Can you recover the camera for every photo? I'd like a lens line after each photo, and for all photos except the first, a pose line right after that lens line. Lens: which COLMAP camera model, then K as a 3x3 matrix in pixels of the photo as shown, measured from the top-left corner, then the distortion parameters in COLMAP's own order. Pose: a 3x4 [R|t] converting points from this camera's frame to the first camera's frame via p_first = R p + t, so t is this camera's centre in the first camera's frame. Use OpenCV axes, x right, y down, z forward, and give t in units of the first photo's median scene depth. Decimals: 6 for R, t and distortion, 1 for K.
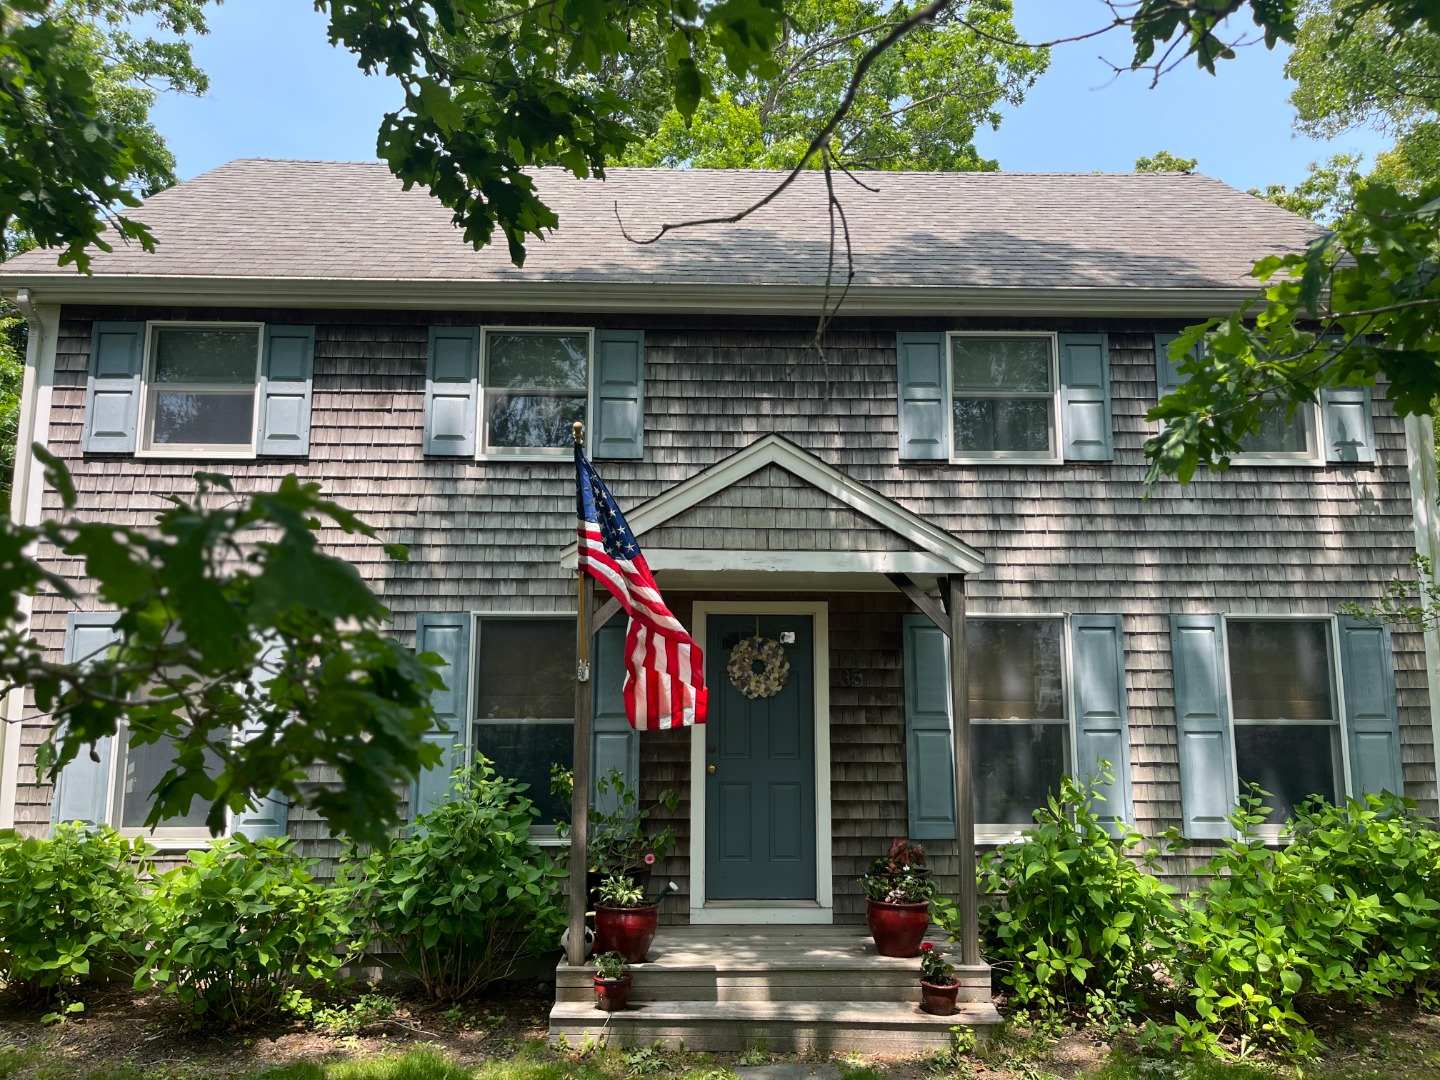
lens RADIAL K [[1076.0, 0, 725.0], [0, 1076.0, 542.7], [0, 0, 1]] dist [0.024813, -0.016686]
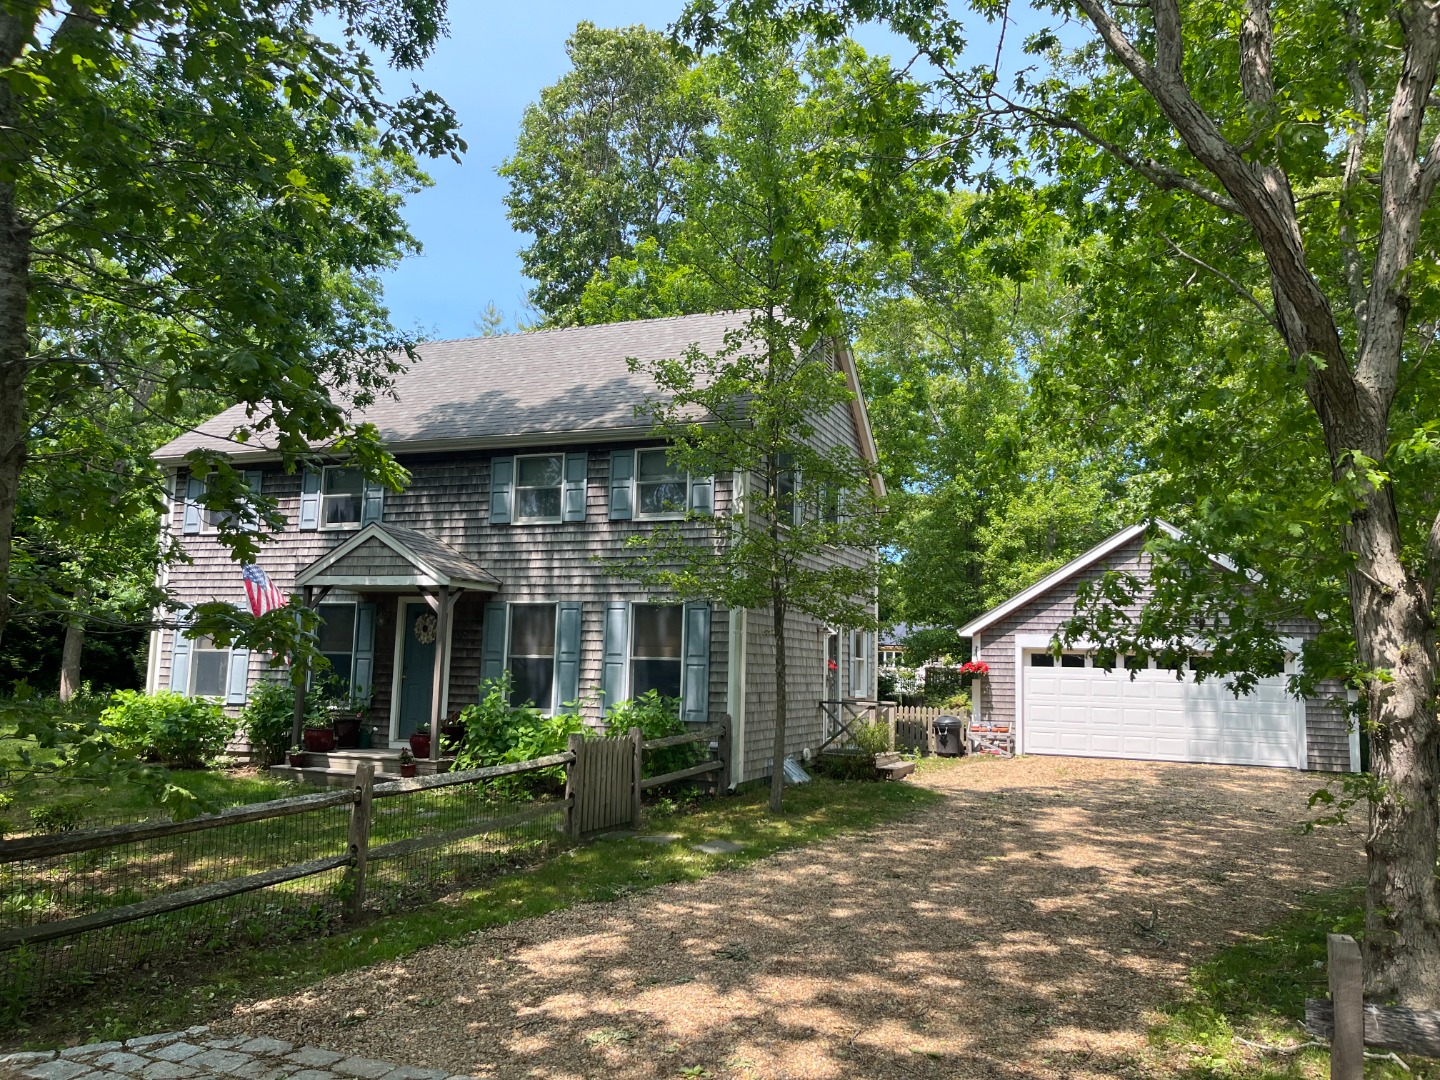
lens RADIAL K [[1076.0, 0, 728.8], [0, 1076.0, 540.8], [0, 0, 1]] dist [0.024813, -0.016686]
pose [[0.921609, -0.025541, -0.387279, 1.340150], [0.035707, 0.999180, 0.019075, -0.068419], [0.386475, -0.031408, 0.921765, -0.652387]]
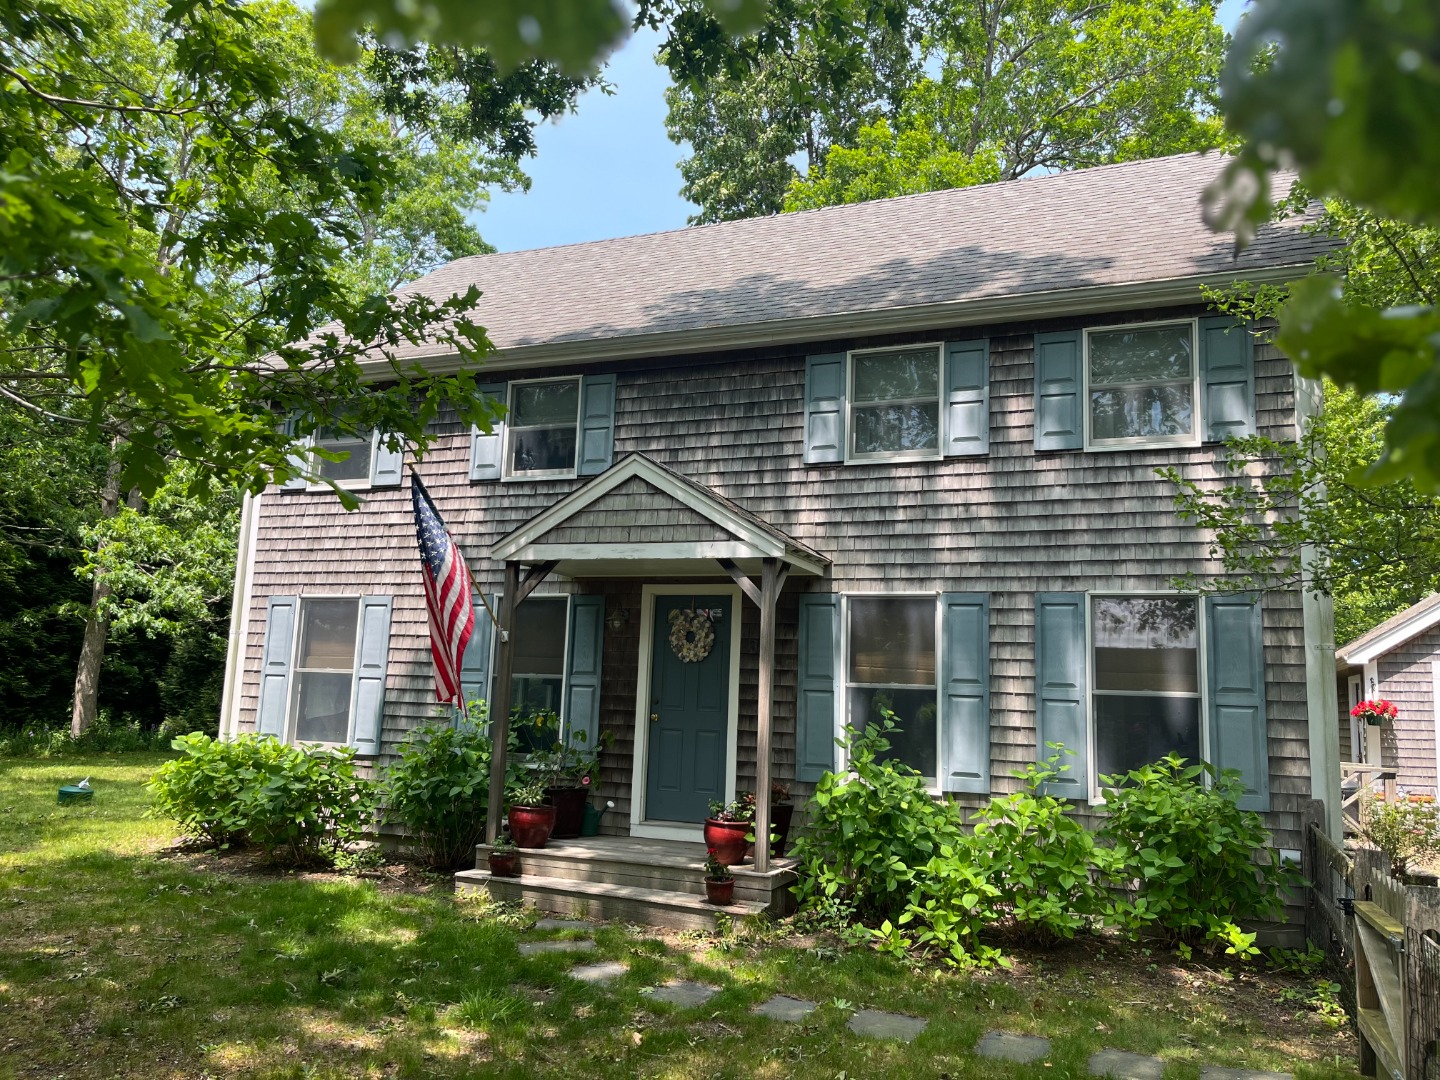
lens RADIAL K [[1076.0, 0, 716.4], [0, 1076.0, 531.9], [0, 0, 1]] dist [0.024813, -0.016686]
pose [[0.916440, -0.030592, -0.399000, 0.549411], [0.026489, 0.999524, -0.015795, 0.014323], [0.399294, 0.003906, 0.916815, -0.126054]]
